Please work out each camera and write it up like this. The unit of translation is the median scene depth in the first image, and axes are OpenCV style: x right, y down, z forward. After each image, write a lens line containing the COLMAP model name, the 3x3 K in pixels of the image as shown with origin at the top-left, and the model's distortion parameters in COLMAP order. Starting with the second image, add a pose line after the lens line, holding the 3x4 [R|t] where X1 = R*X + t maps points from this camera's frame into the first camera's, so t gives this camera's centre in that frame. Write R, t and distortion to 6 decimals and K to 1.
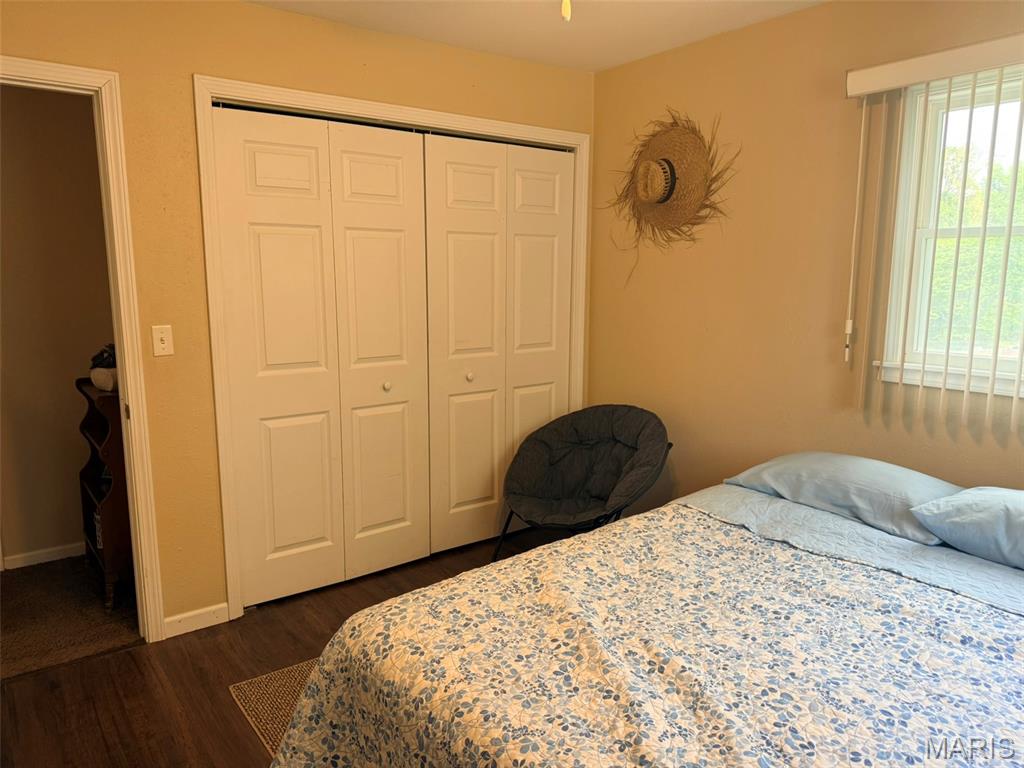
lens RADIAL K [[720.9, 0, 512.9], [0, 720.9, 382.2], [0, 0, 1]] dist [0.005913, -0.030383]
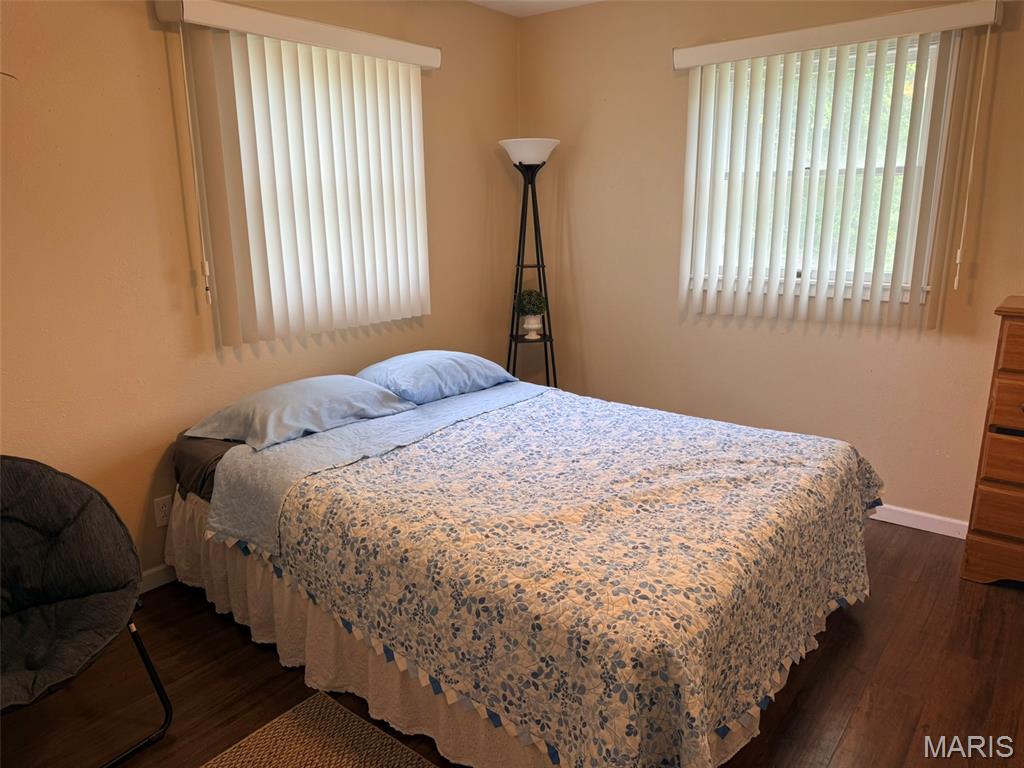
lens RADIAL K [[720.9, 0, 513.9], [0, 720.9, 385.5], [0, 0, 1]] dist [0.005913, -0.030383]
pose [[-0.245584, -0.228009, 0.942179, -0.833547], [0.167683, 0.947300, 0.272956, -0.175349], [-0.954762, 0.225021, -0.194408, 1.177623]]
